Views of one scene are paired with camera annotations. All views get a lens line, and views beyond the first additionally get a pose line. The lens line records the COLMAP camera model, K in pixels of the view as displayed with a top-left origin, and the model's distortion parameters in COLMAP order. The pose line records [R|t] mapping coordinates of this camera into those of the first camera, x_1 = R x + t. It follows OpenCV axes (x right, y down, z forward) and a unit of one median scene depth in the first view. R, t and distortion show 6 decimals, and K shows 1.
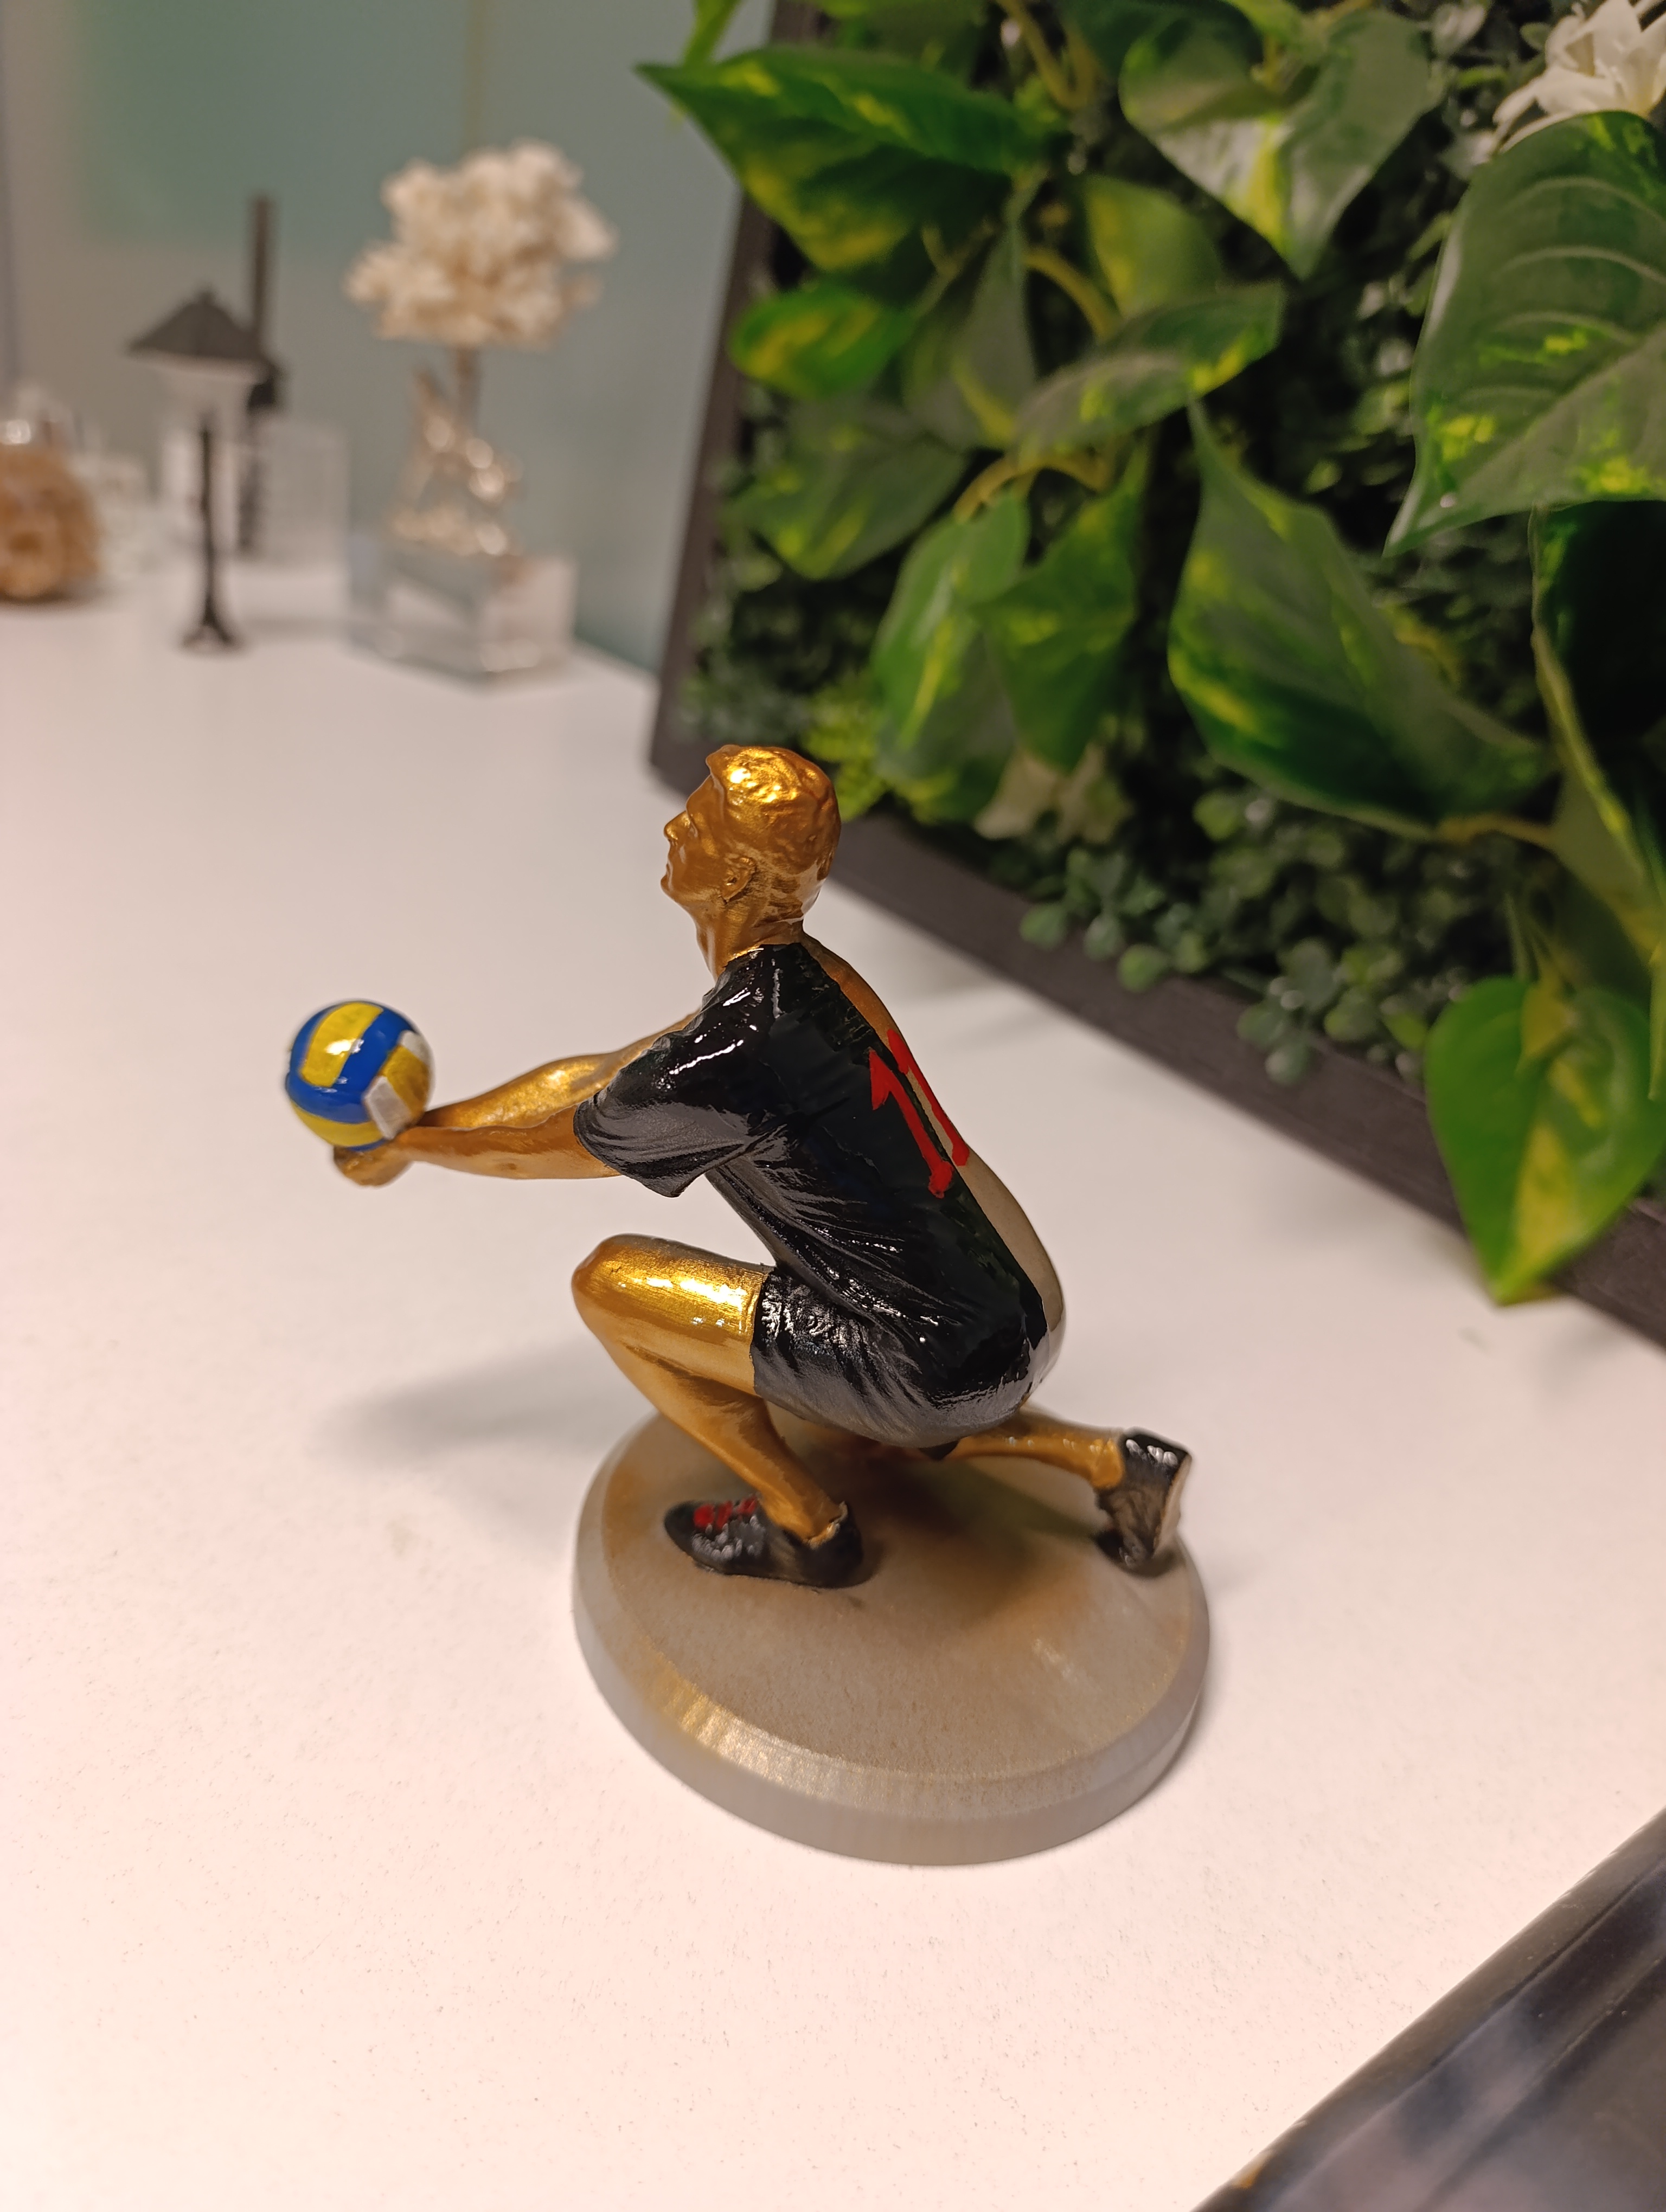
lens RADIAL K [[1607.7, 0, 833.0], [0, 1607.7, 1106.0], [0, 0, 1]] dist [-0.012478, -0.032621]
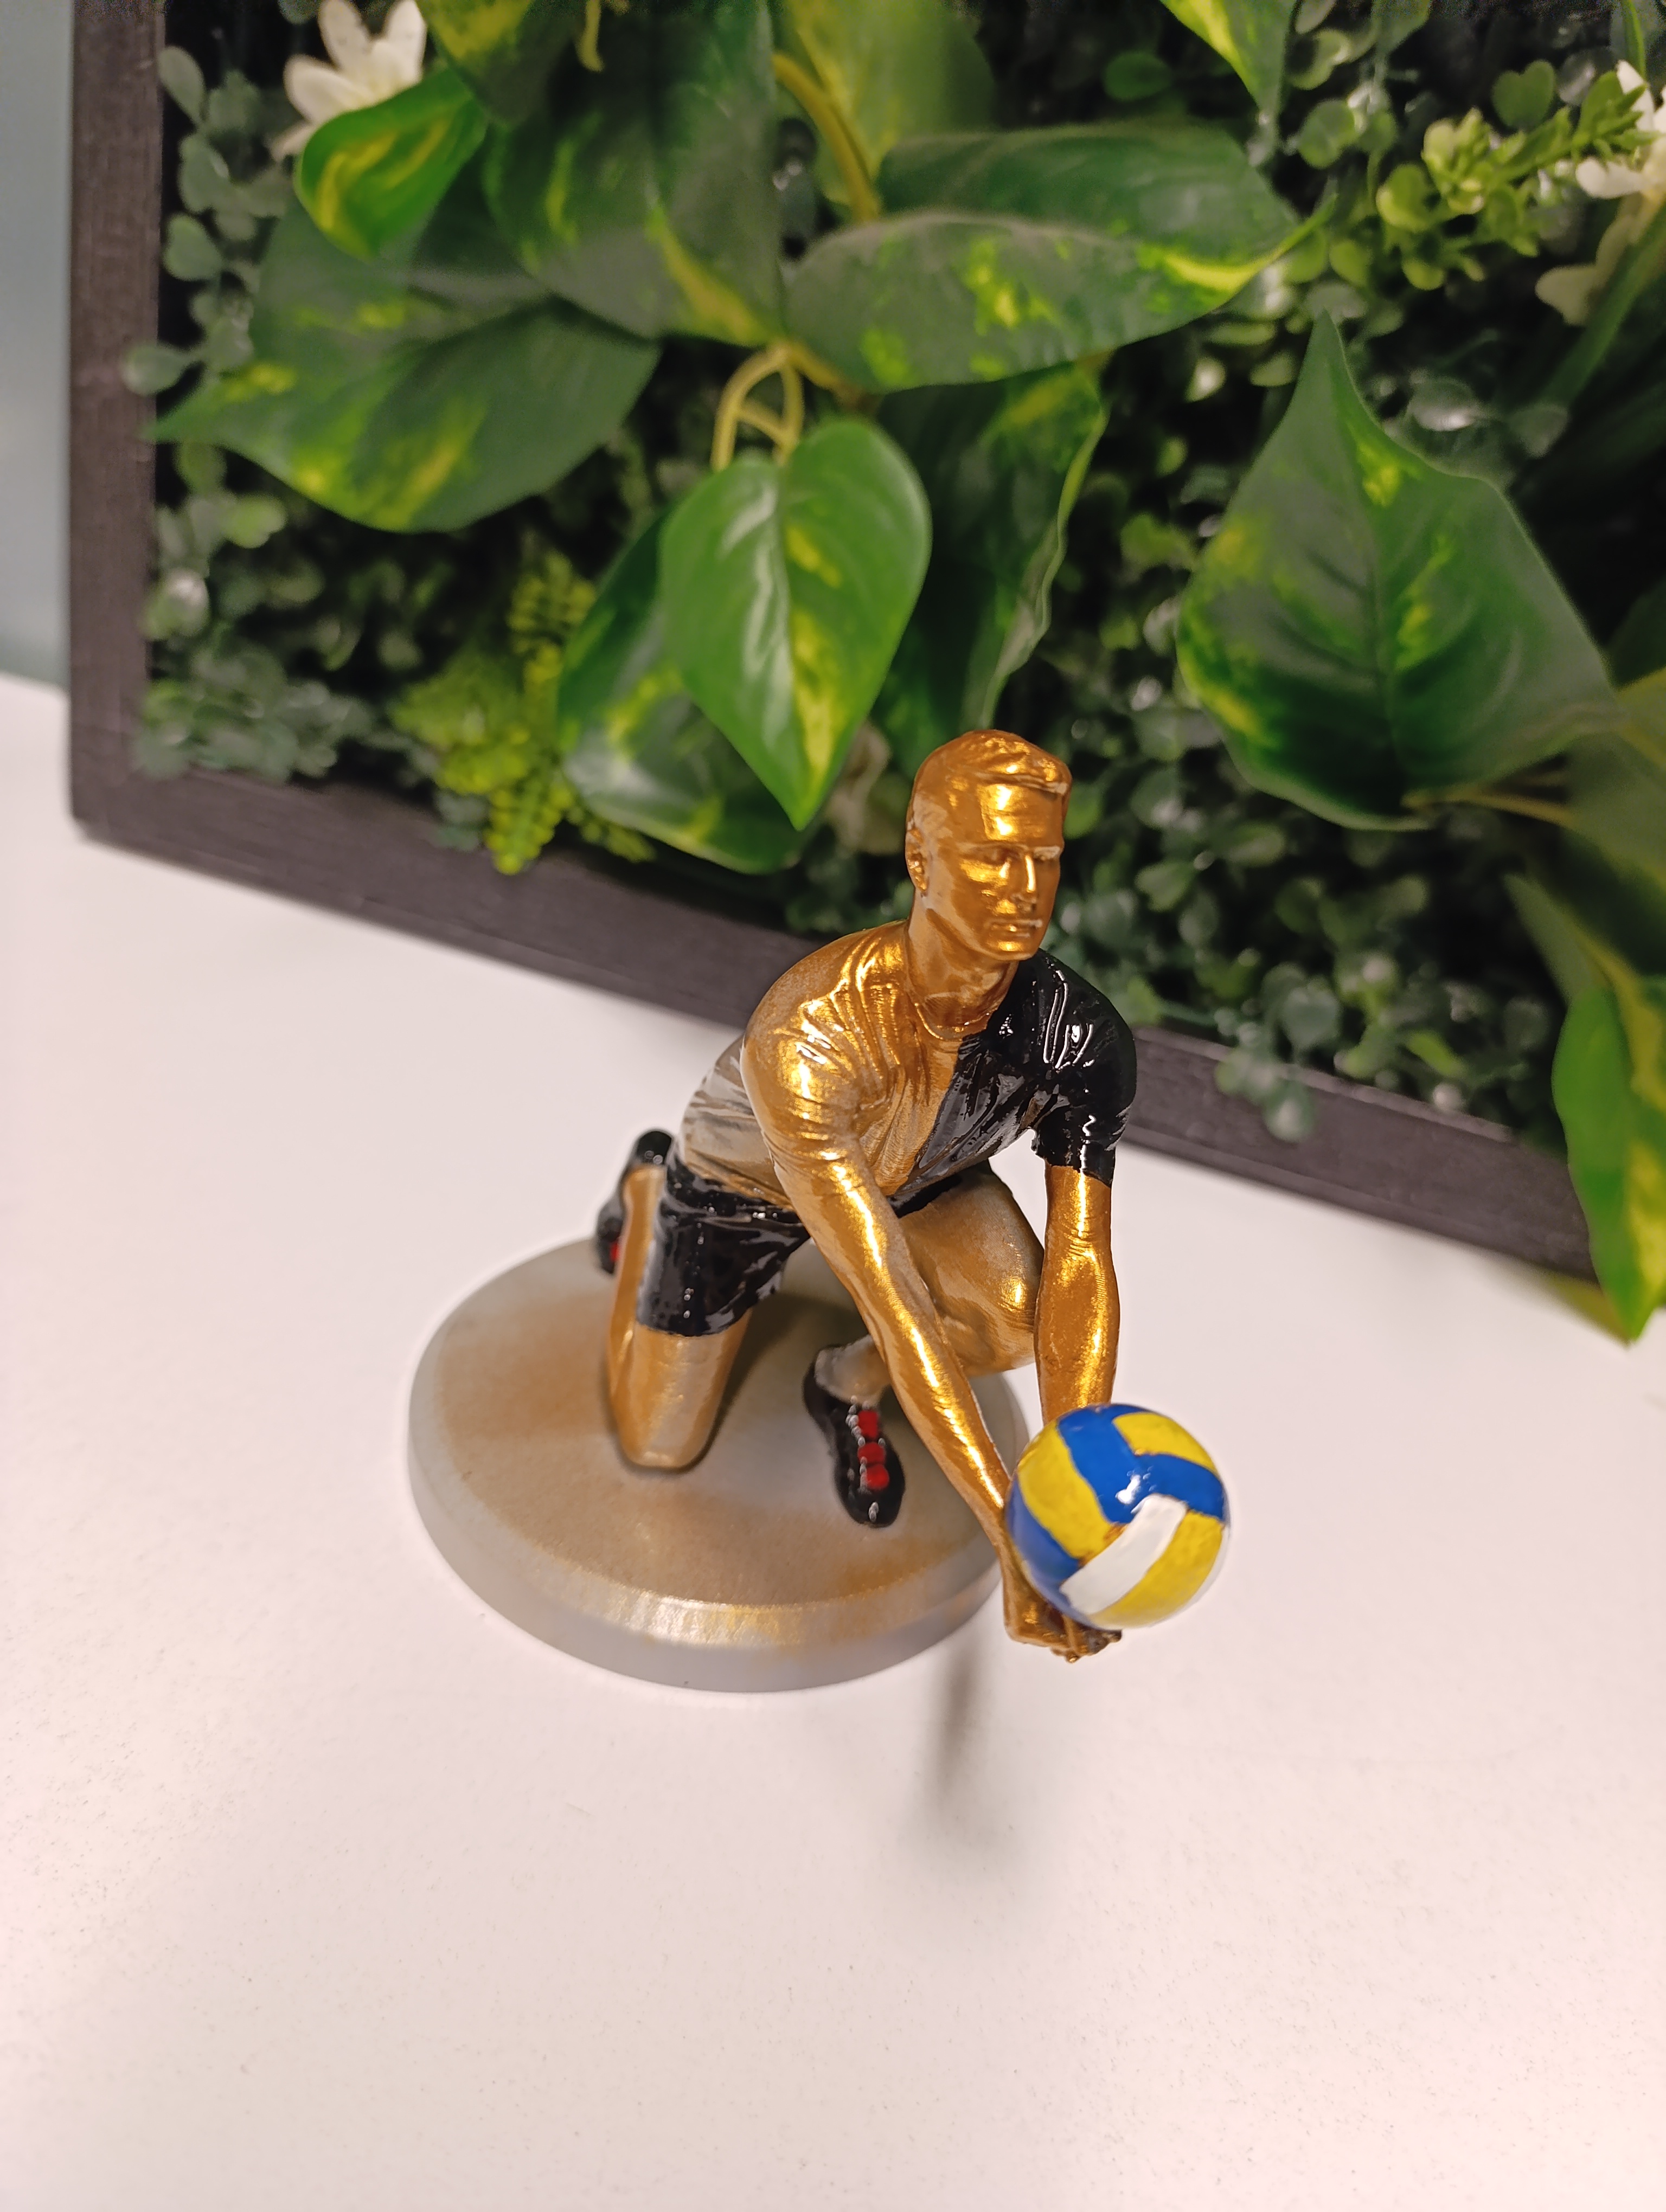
lens RADIAL K [[1607.7, 0, 833.0], [0, 1607.7, 1106.0], [0, 0, 1]] dist [-0.012478, -0.032621]
pose [[0.836849, -0.280642, 0.470026, -0.219340], [0.212432, 0.957794, 0.193656, -0.171406], [-0.504536, -0.062212, 0.861146, 0.281953]]
